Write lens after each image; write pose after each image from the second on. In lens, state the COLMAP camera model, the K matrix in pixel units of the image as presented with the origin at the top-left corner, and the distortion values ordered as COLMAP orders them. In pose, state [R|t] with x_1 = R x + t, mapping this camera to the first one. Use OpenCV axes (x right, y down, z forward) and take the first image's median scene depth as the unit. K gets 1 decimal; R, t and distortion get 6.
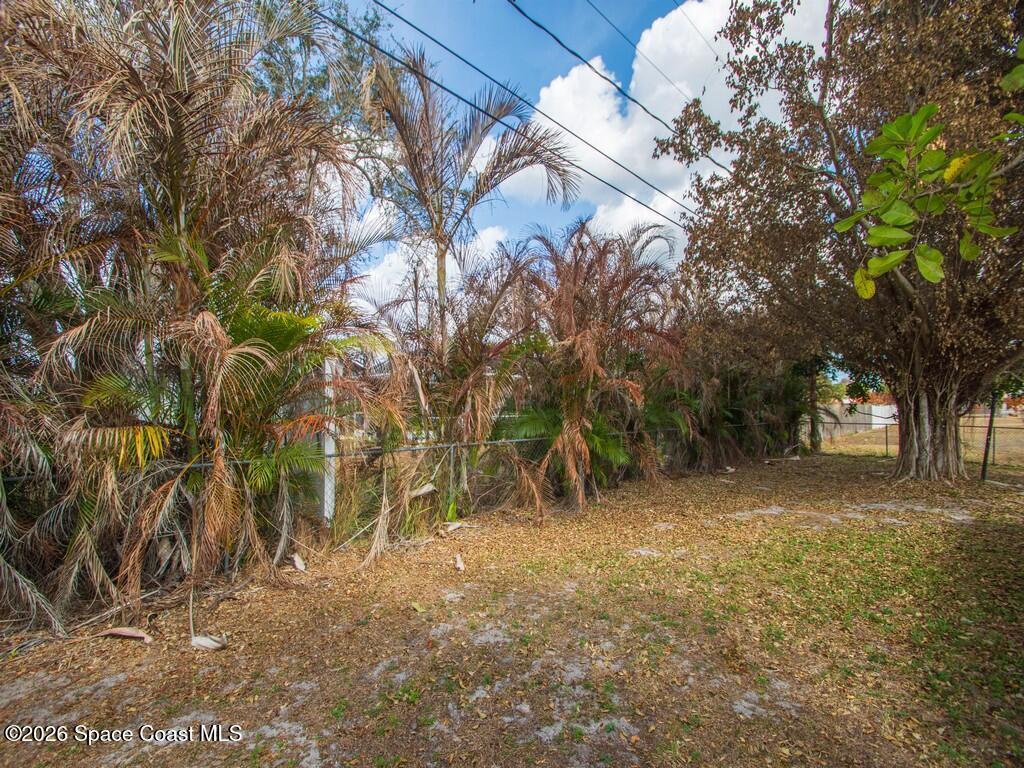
lens RADIAL K [[446.3, 0, 507.6], [0, 446.3, 396.9], [0, 0, 1]] dist [0.000890, 0.000073]
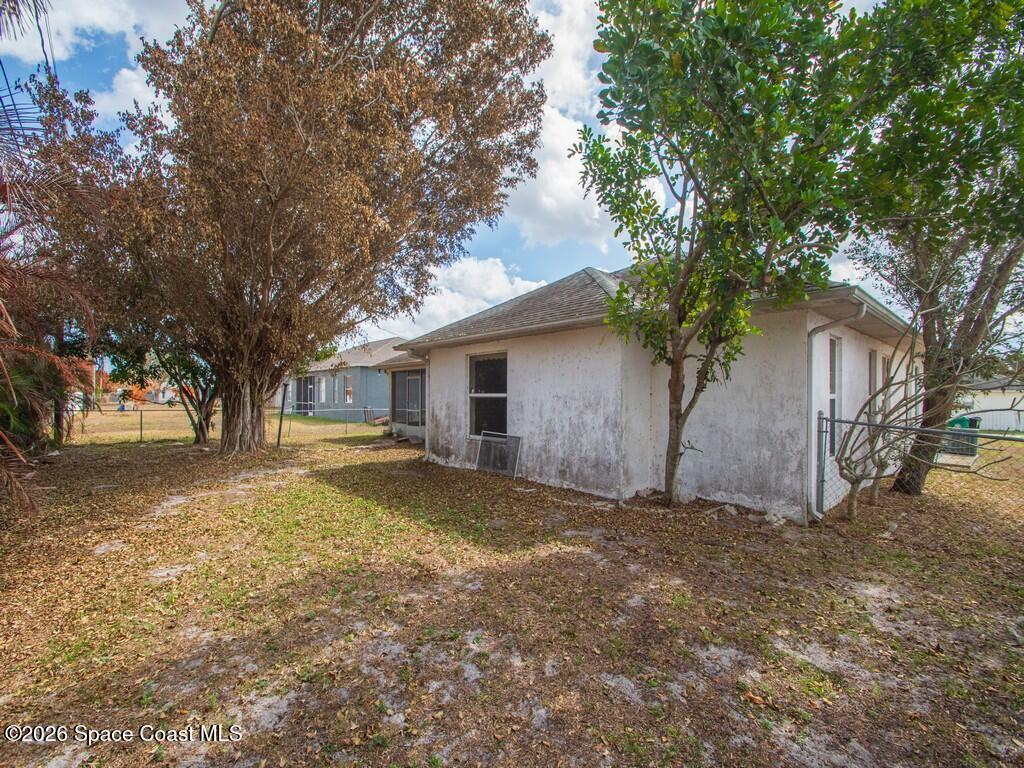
lens RADIAL K [[446.3, 0, 507.6], [0, 446.3, 396.9], [0, 0, 1]] dist [0.000890, 0.000073]
pose [[0.034397, 0.010804, 0.999350, -0.278834], [-0.037372, 0.999256, -0.009516, 0.017636], [-0.998709, -0.037020, 0.034775, 0.242172]]
